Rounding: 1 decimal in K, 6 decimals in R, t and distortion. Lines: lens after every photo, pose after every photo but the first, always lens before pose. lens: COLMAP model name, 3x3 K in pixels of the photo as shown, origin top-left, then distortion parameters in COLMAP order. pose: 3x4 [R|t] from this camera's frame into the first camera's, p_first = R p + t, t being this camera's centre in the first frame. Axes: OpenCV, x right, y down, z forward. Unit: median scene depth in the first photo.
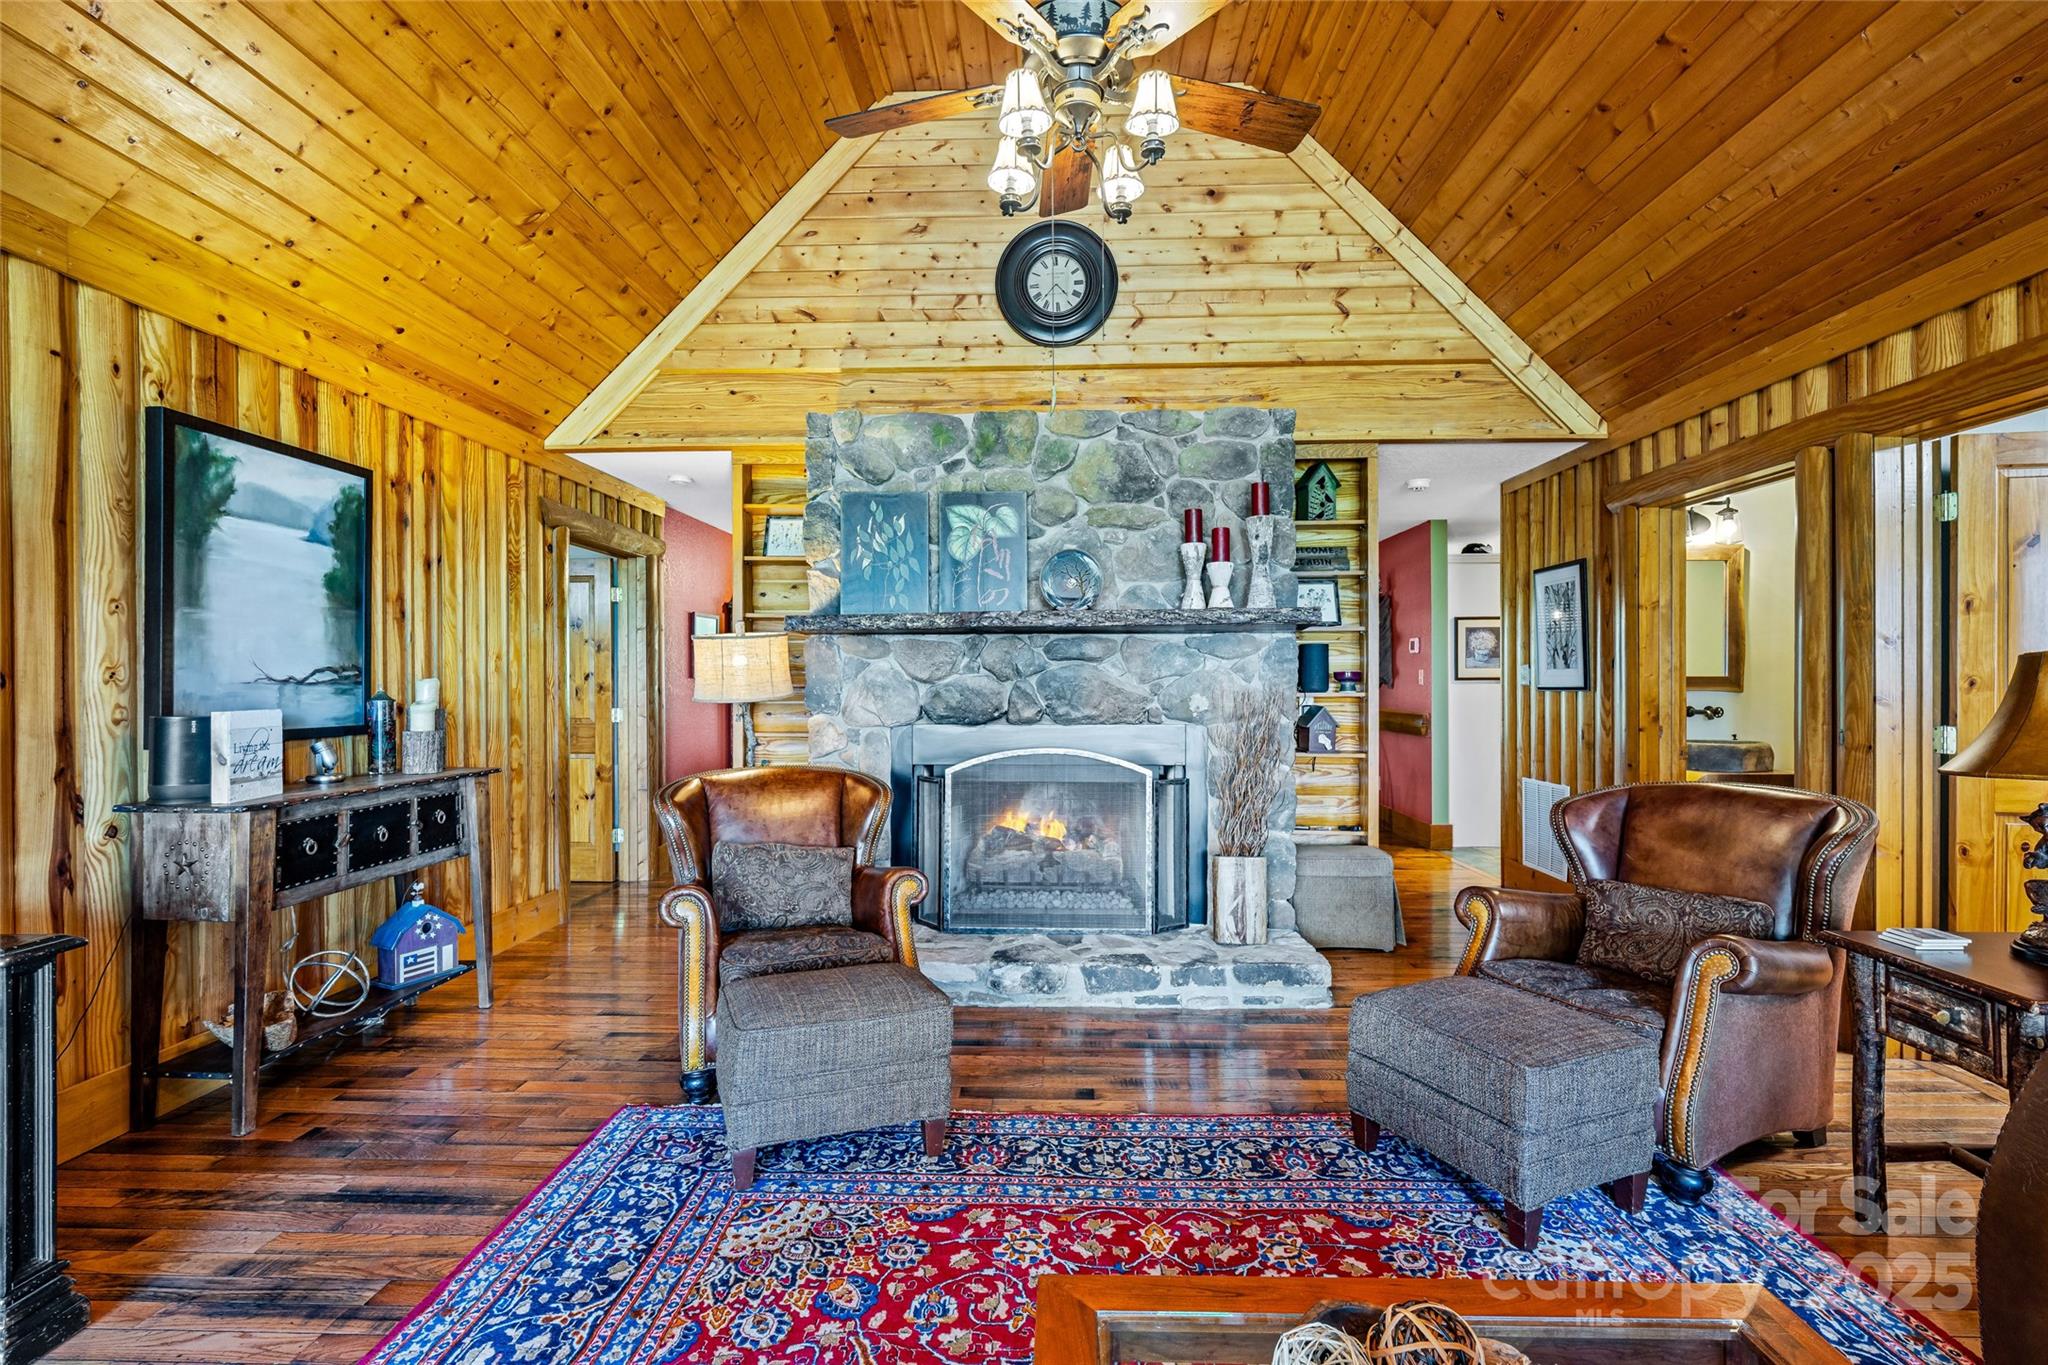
lens RADIAL K [[953.4, 0, 1031.1], [0, 953.4, 681.6], [0, 0, 1]] dist [-0.000362, -0.000082]
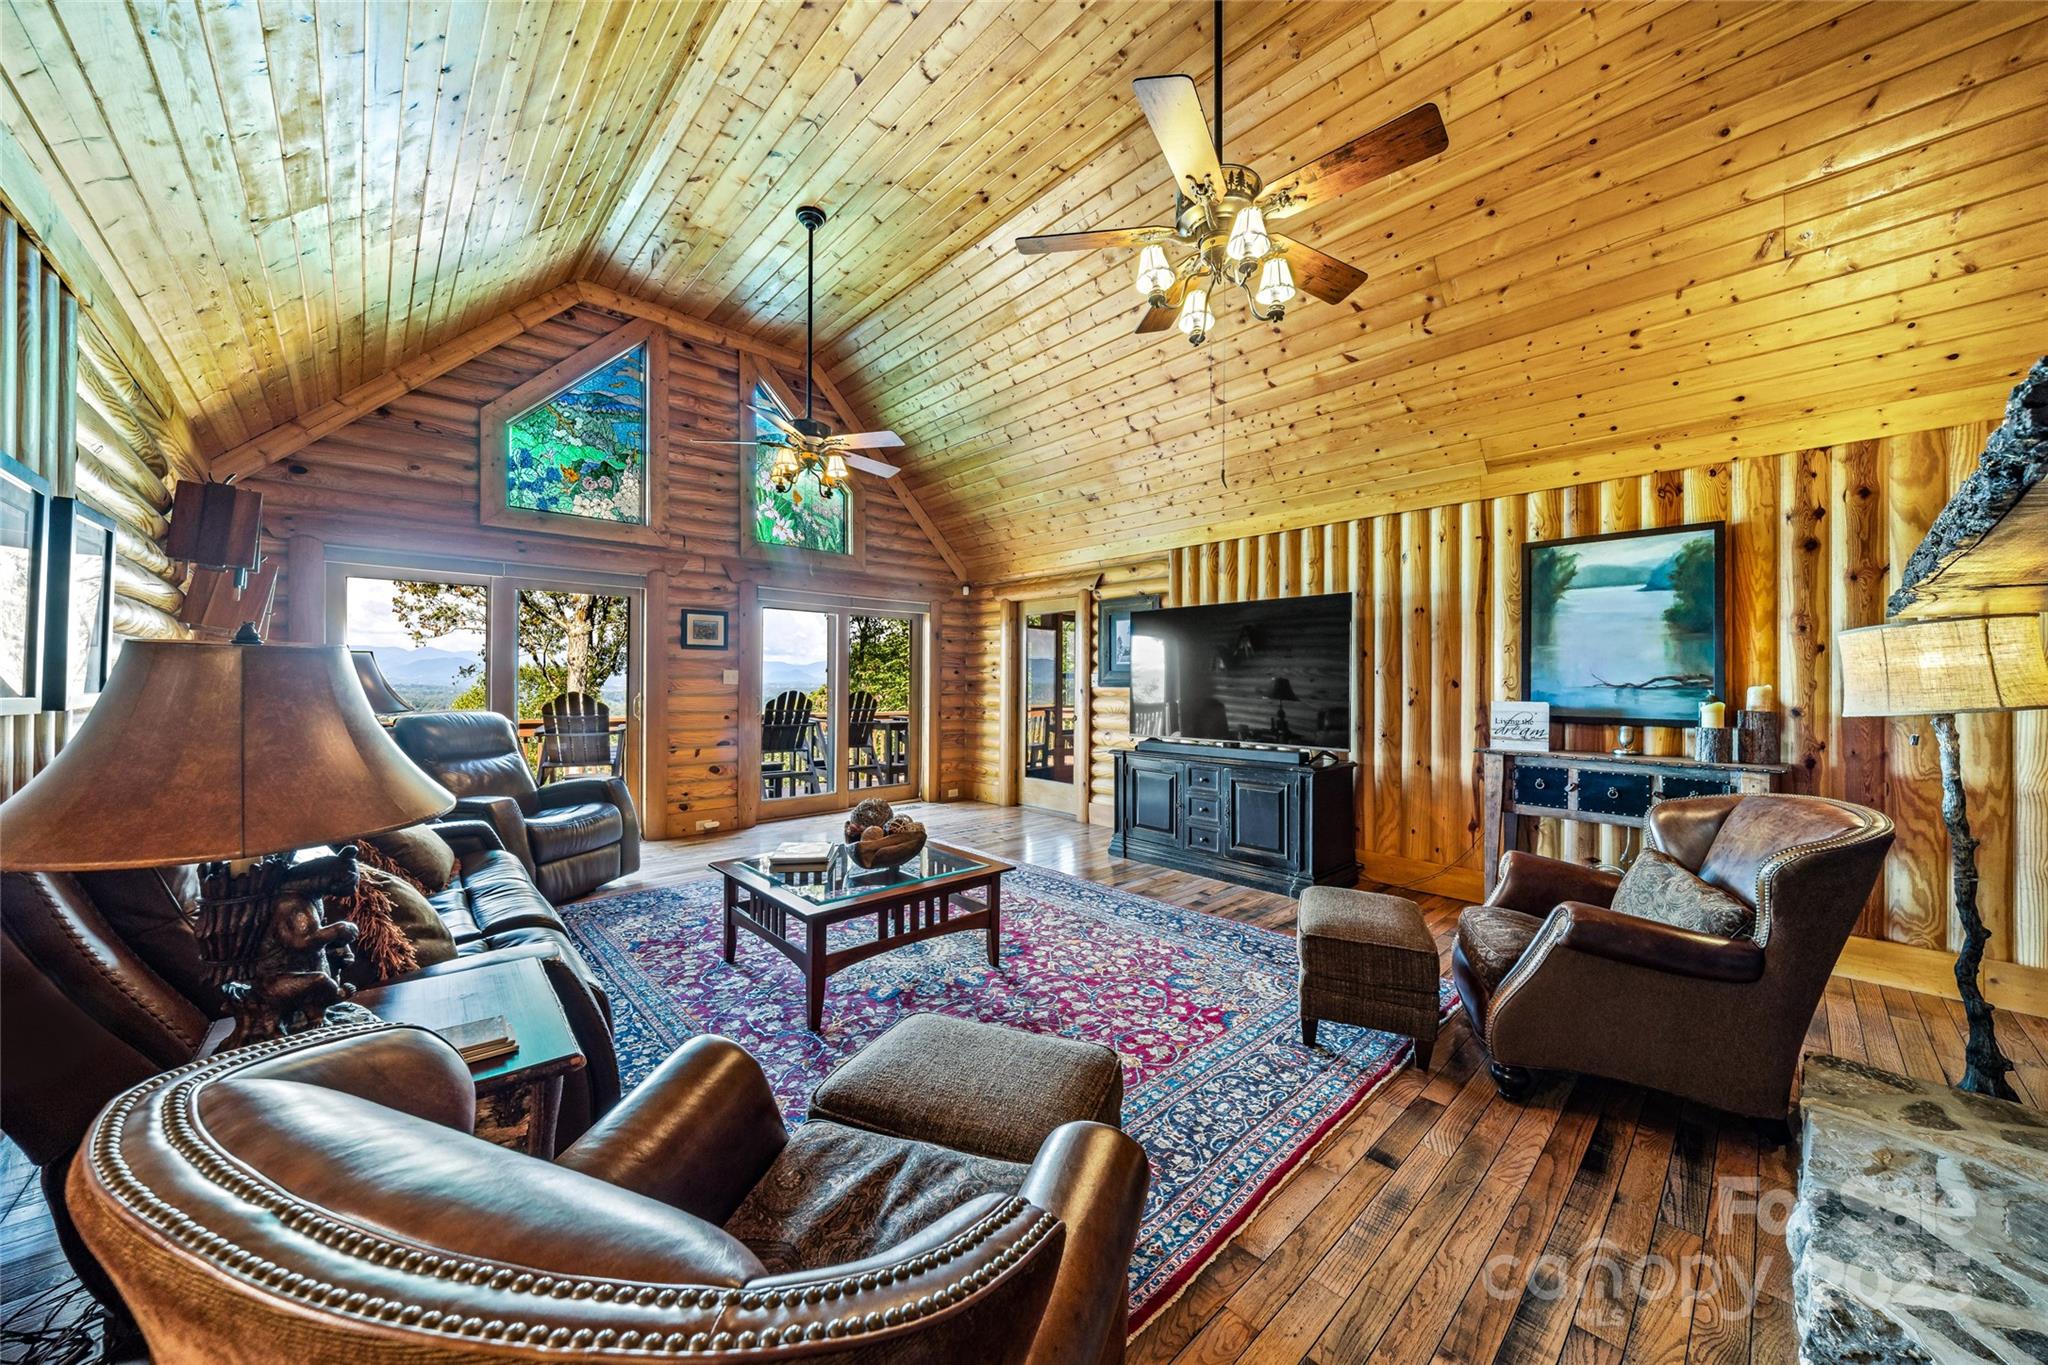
lens RADIAL K [[721.3, 0, 1035.9], [0, 721.3, 676.6], [0, 0, 1]] dist [-0.002440, 0.000243]
pose [[-0.708658, -0.010709, -0.705471, 0.757170], [-0.011524, 0.999927, -0.003602, -0.001450], [0.705458, 0.005577, -0.708730, 1.249084]]
